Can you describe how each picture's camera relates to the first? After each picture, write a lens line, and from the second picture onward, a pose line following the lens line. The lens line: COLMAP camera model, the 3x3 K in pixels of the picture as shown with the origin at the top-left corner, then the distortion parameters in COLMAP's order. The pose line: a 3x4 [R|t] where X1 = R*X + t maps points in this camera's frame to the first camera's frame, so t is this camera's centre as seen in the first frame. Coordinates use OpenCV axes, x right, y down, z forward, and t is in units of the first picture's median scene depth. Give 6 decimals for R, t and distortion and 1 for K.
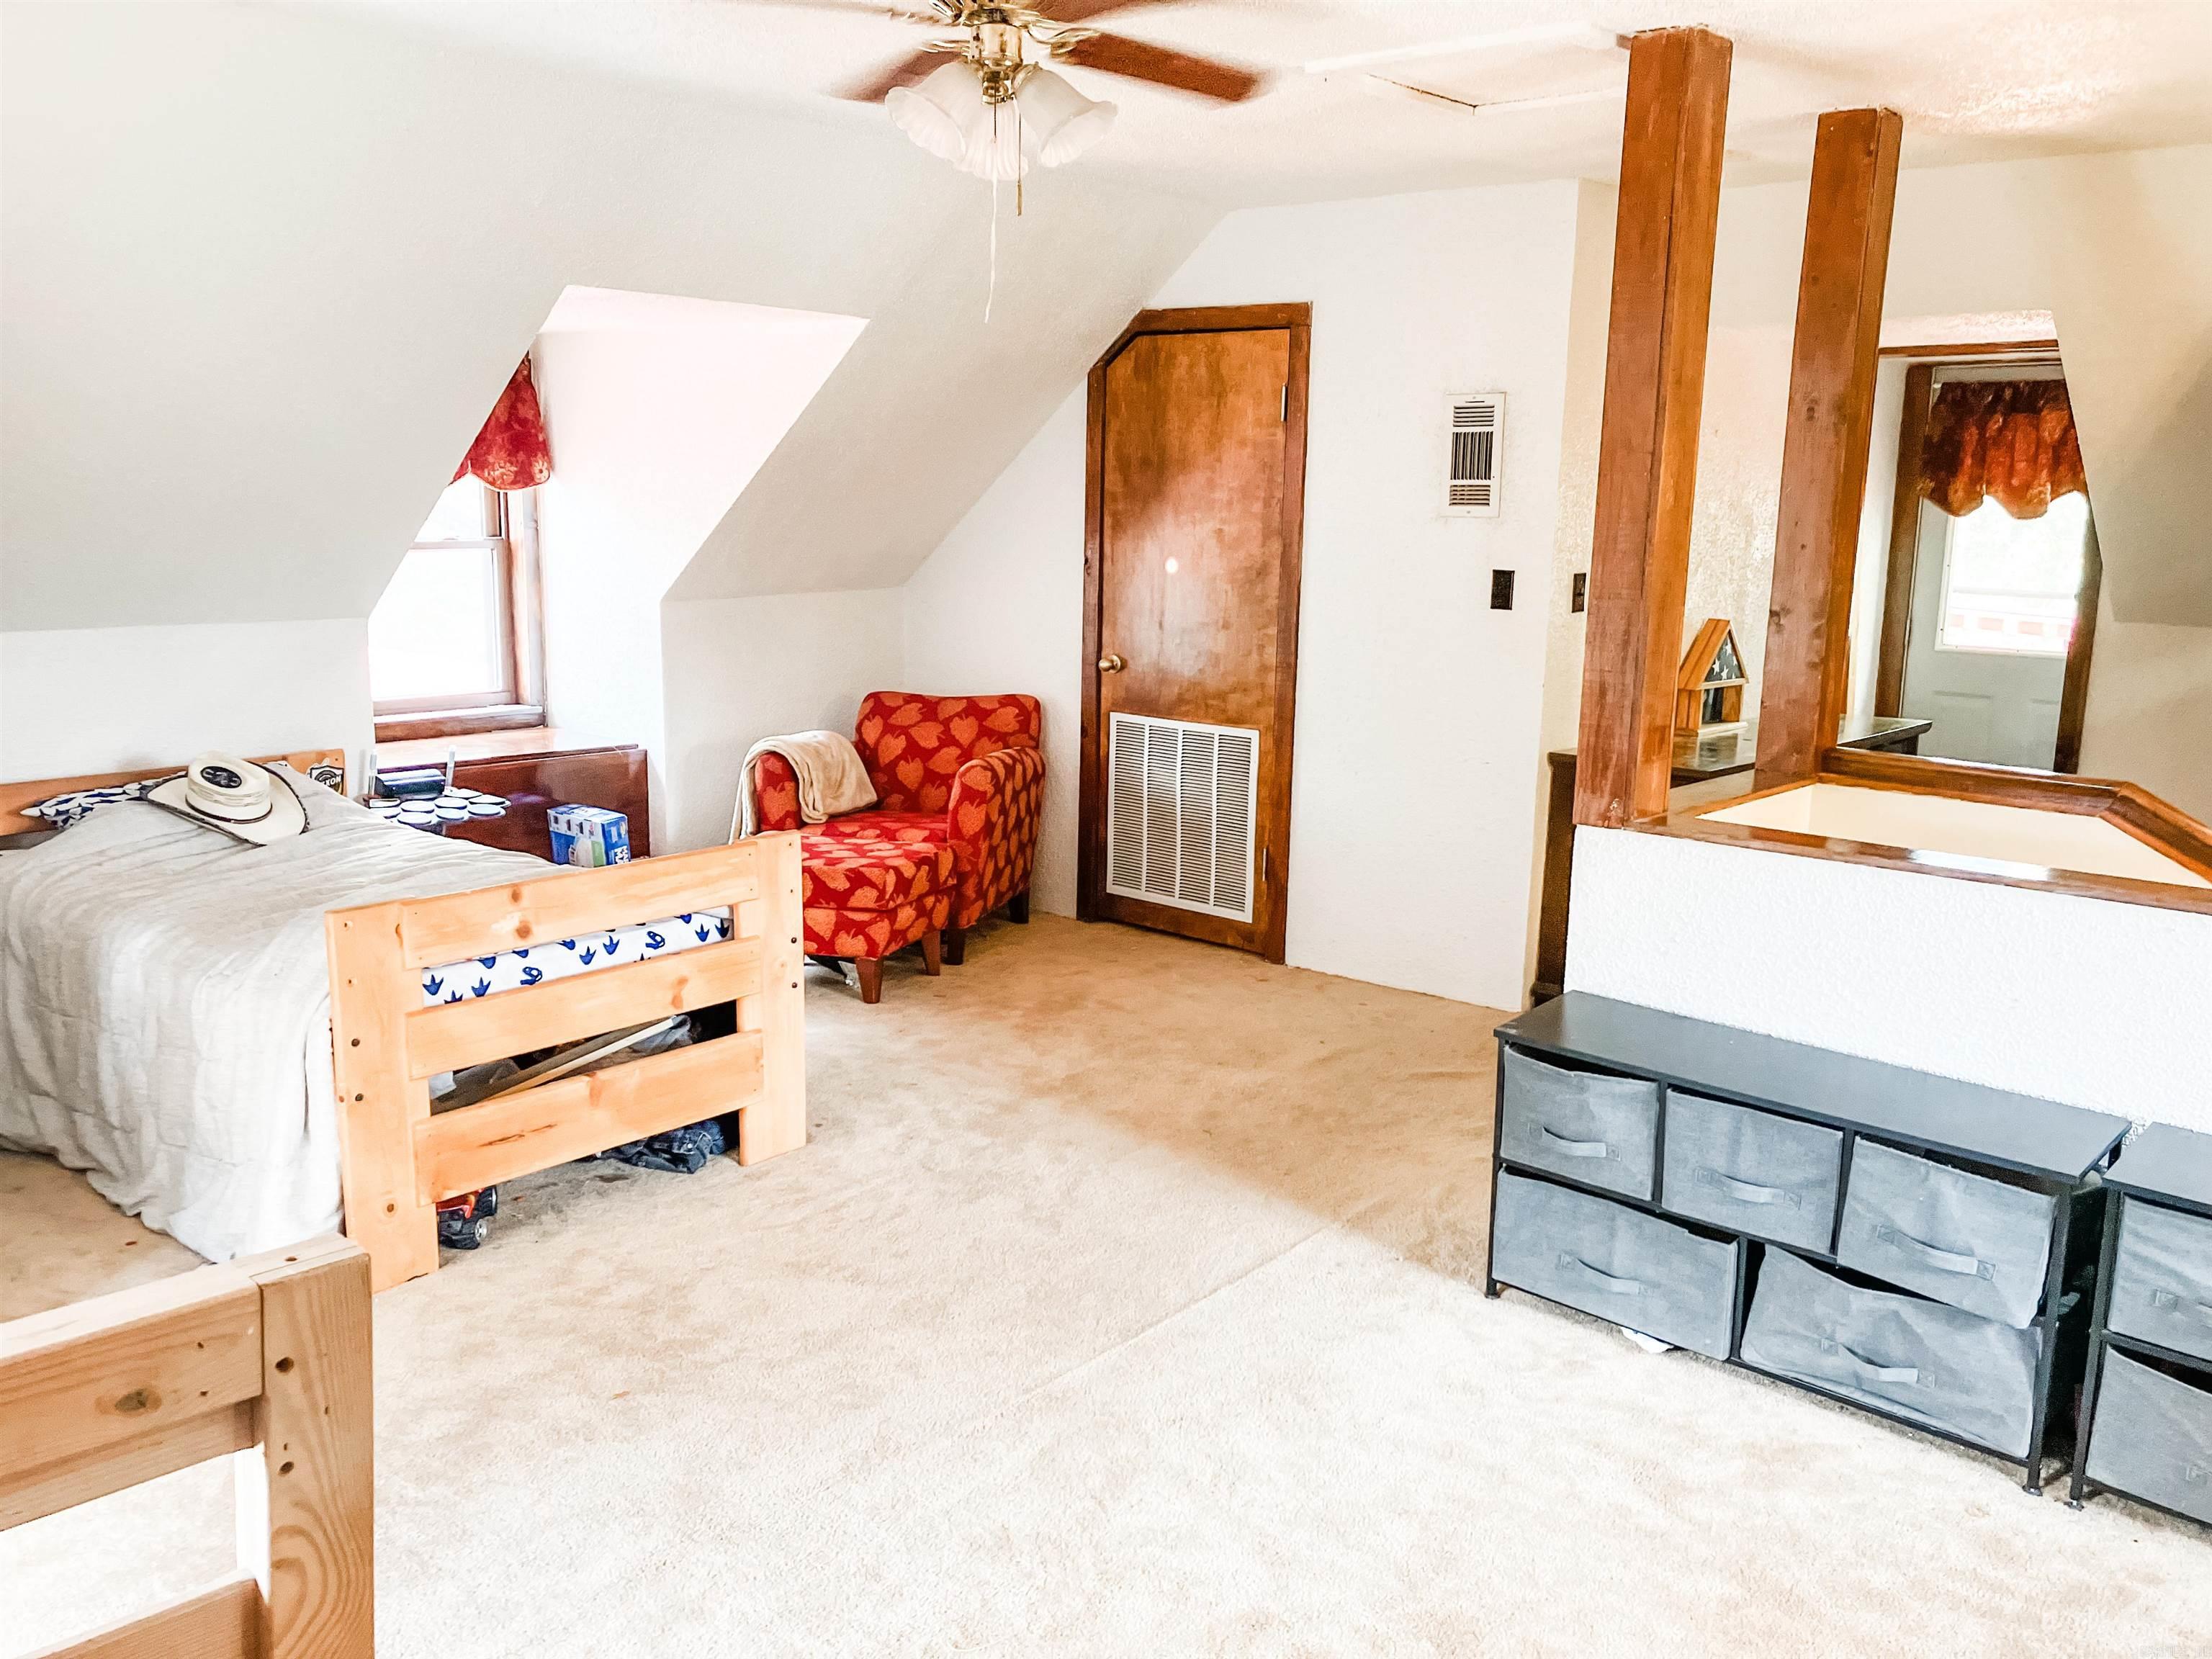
lens RADIAL K [[1815.6, 0, 1104.1], [0, 1815.6, 826.6], [0, 0, 1]] dist [0.009400, 0.011554]
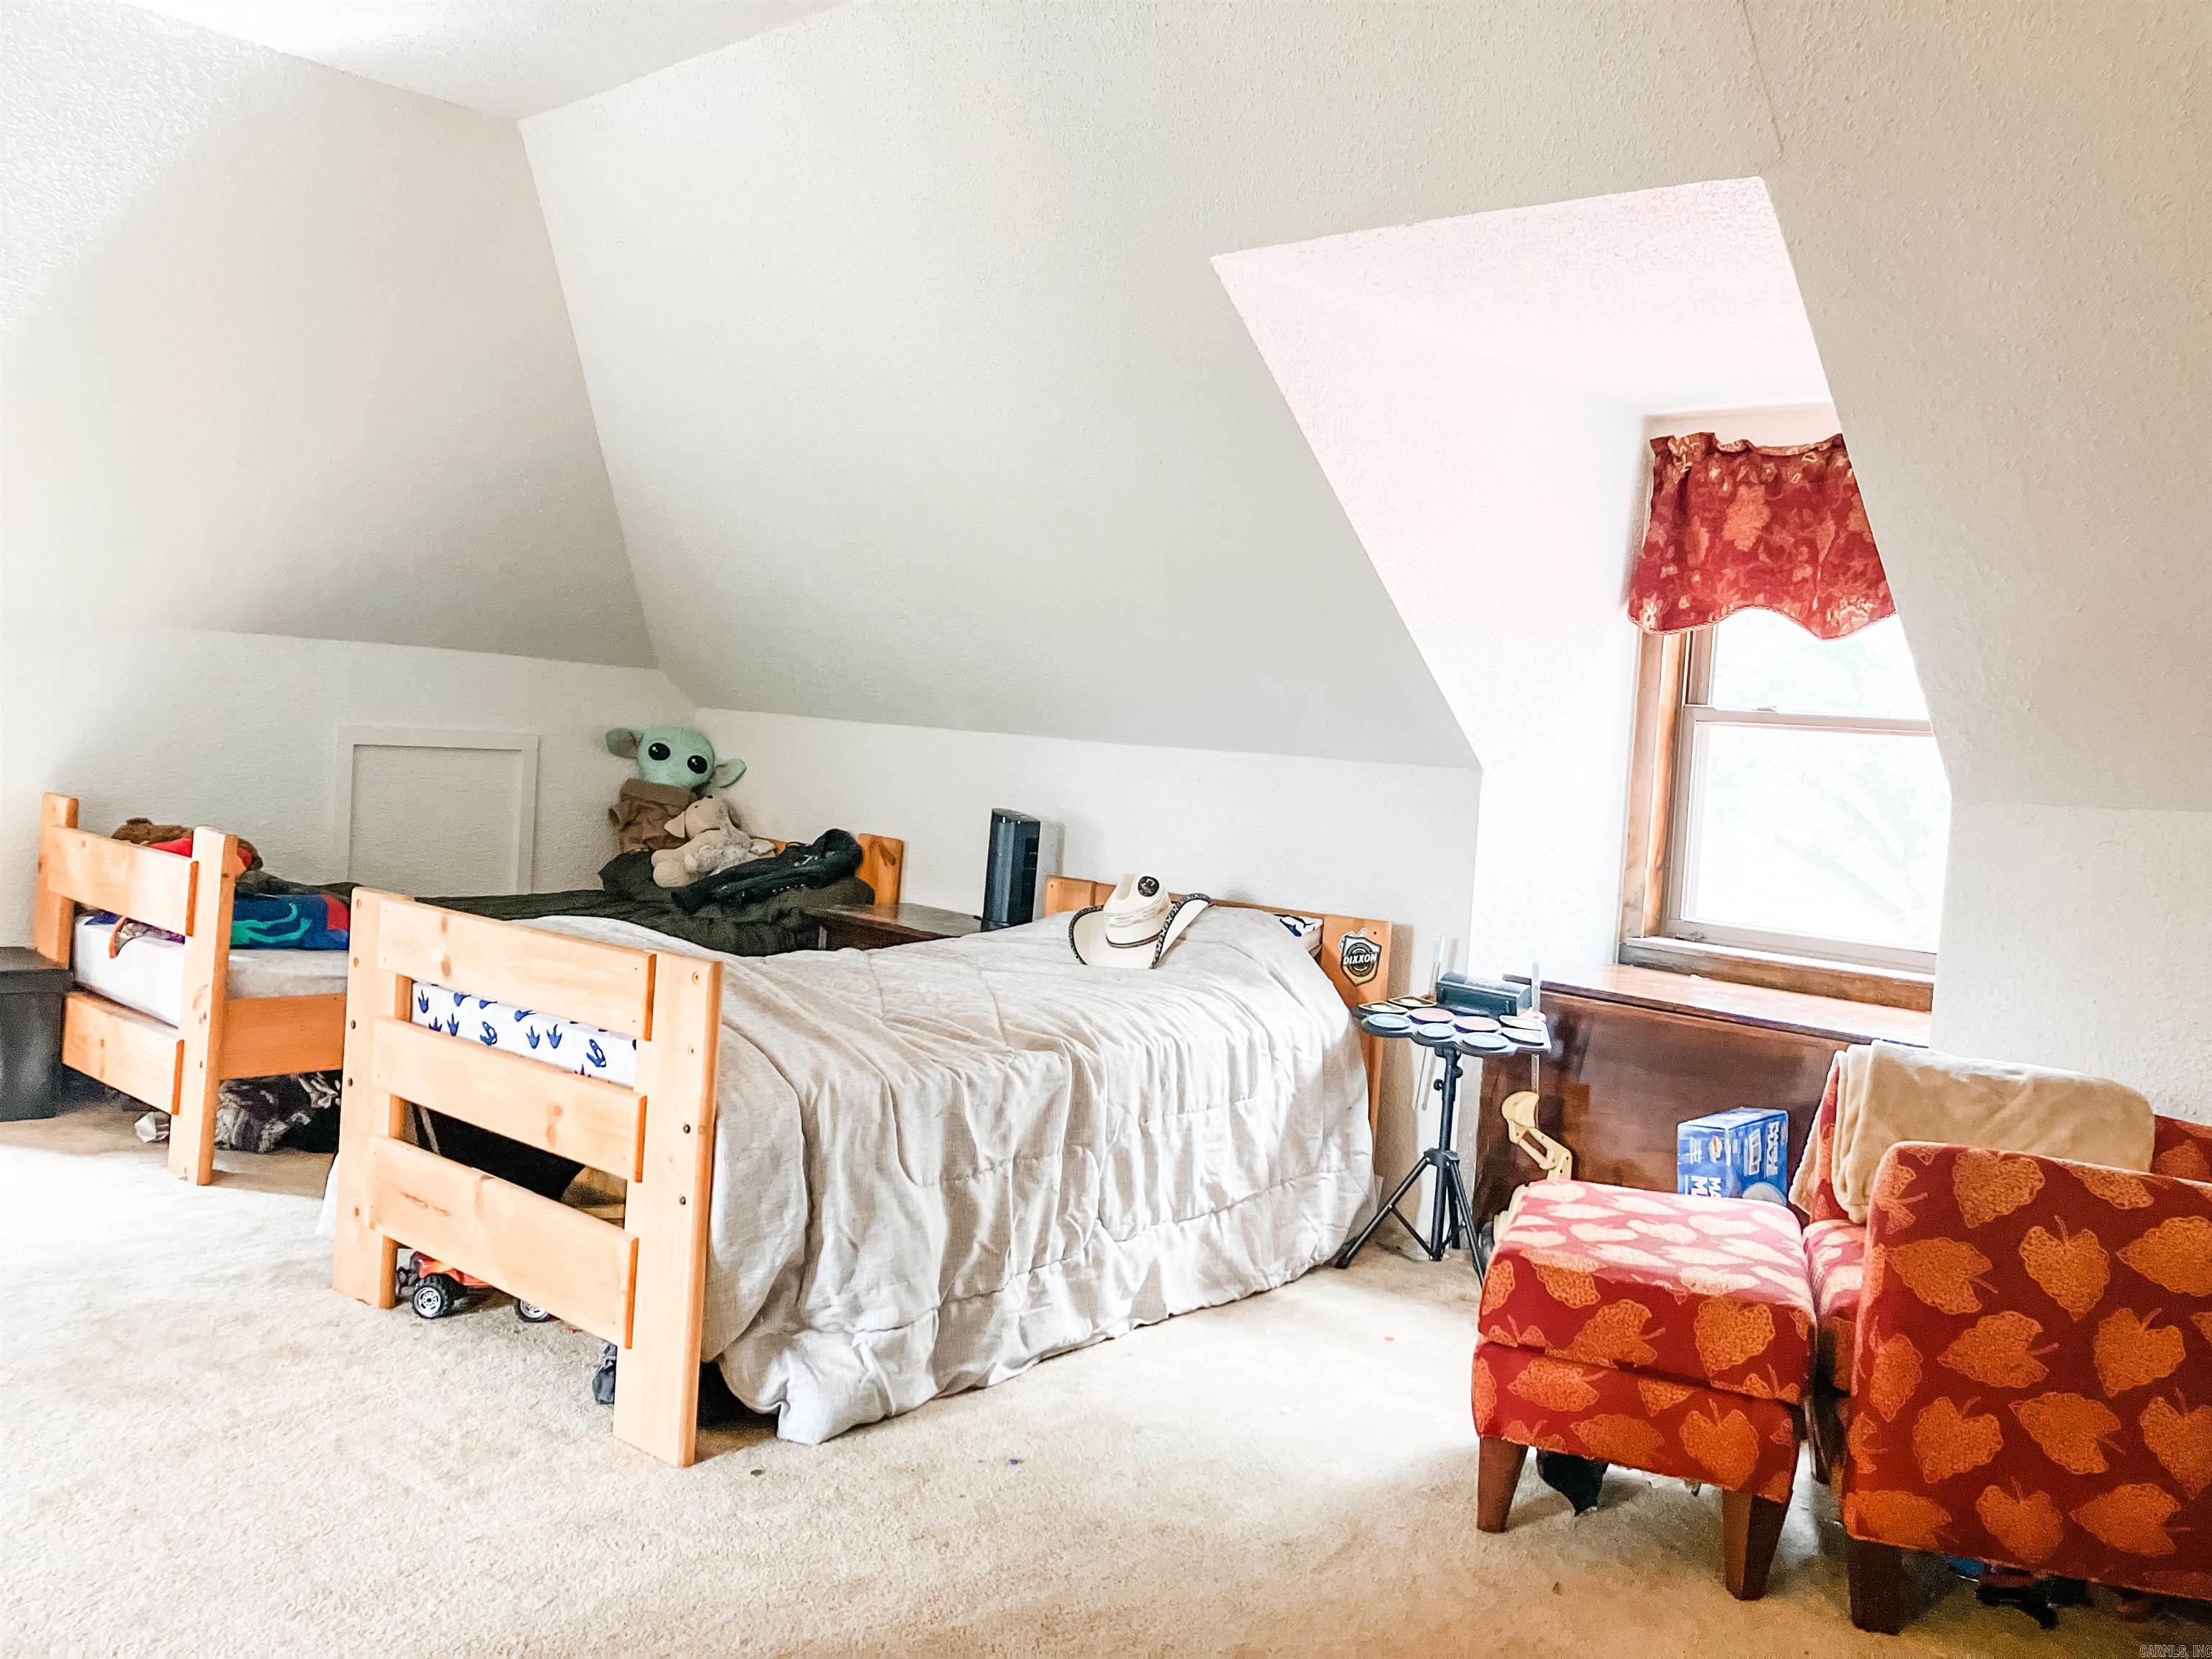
lens RADIAL K [[1815.6, 0, 1103.9], [0, 1815.6, 827.8], [0, 0, 1]] dist [0.009400, 0.011554]
pose [[-0.019851, 0.028125, -0.999407, 0.504253], [-0.250803, 0.967502, 0.032209, -0.106328], [0.967835, 0.251293, -0.012152, 1.215506]]
